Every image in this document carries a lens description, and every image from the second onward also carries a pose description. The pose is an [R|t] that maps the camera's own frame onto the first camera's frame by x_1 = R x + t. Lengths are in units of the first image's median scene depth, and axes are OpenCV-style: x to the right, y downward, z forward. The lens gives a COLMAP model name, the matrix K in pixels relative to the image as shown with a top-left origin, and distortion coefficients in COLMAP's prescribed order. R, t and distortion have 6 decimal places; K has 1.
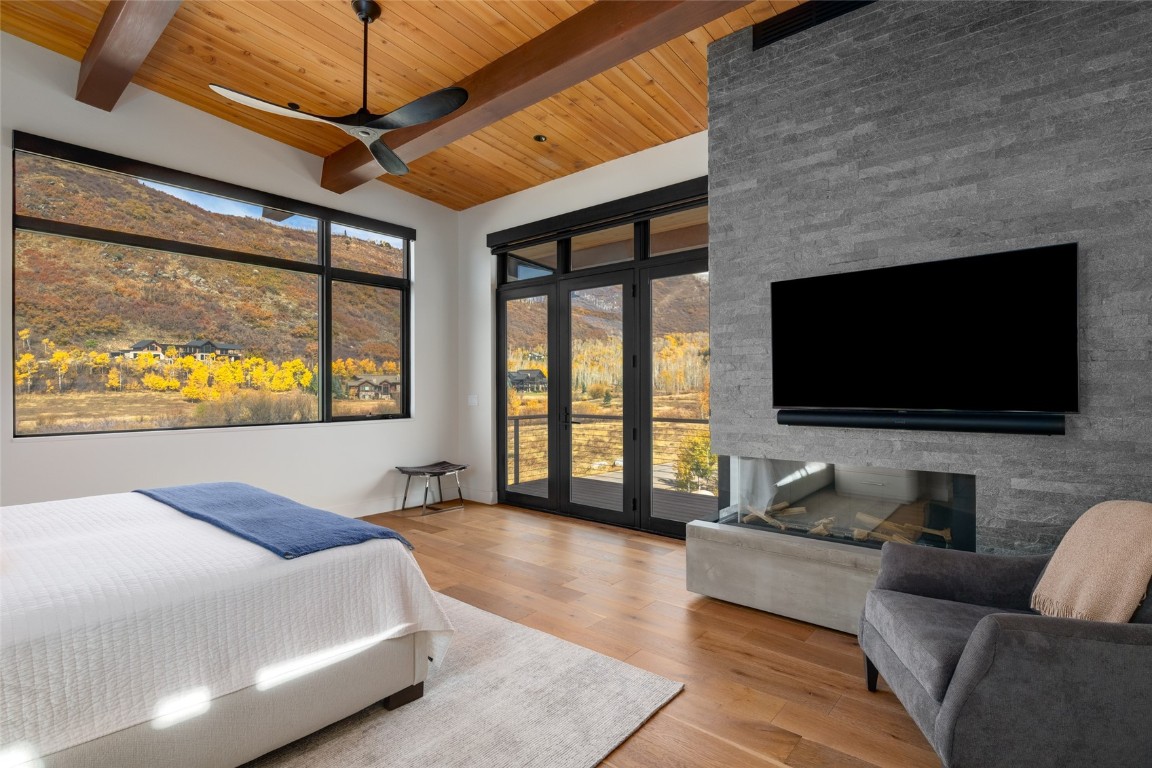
lens RADIAL K [[548.3, 0, 576.0], [0, 548.3, 384.0], [0, 0, 1]] dist [-0.021574, 0.000266]
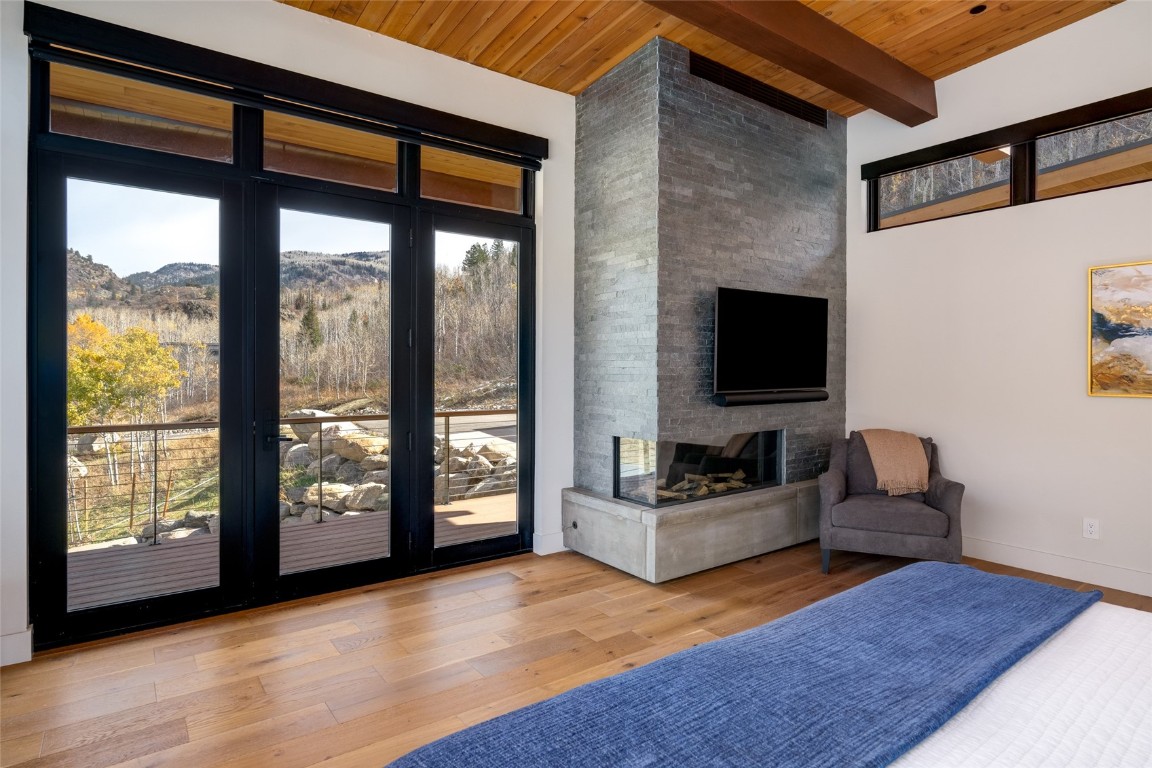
lens RADIAL K [[639.2, 0, 575.2], [0, 639.2, 363.0], [0, 0, 1]] dist [-0.002935, -0.000040]
pose [[0.229488, 0.007997, 0.973279, -0.987237], [-0.010805, 0.999926, -0.005668, -0.009898], [-0.973252, -0.009215, 0.229557, 0.915102]]
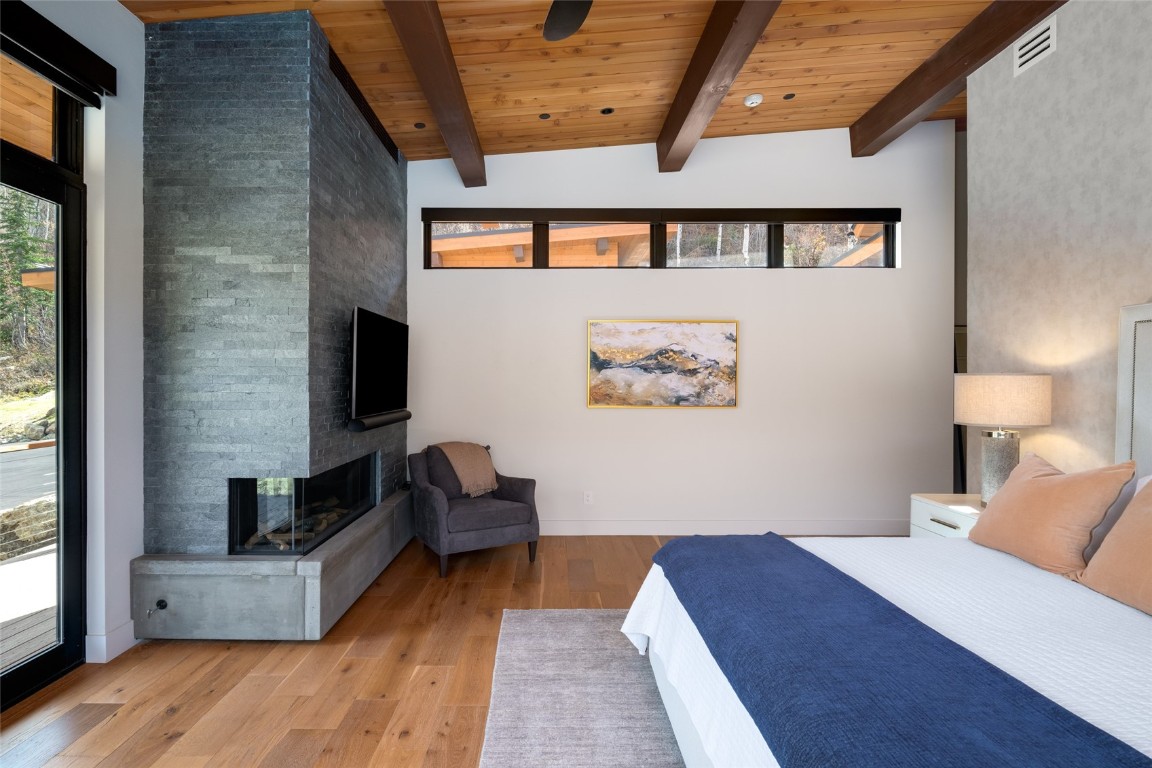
lens RADIAL K [[583.9, 0, 576.0], [0, 583.9, 384.0], [0, 0, 1]] dist [-0.003259, -0.000915]
pose [[-0.656732, -0.001729, 0.754122, -0.783278], [-0.008139, 0.999955, -0.004795, -0.023706], [-0.754080, -0.009286, -0.656717, 1.350670]]
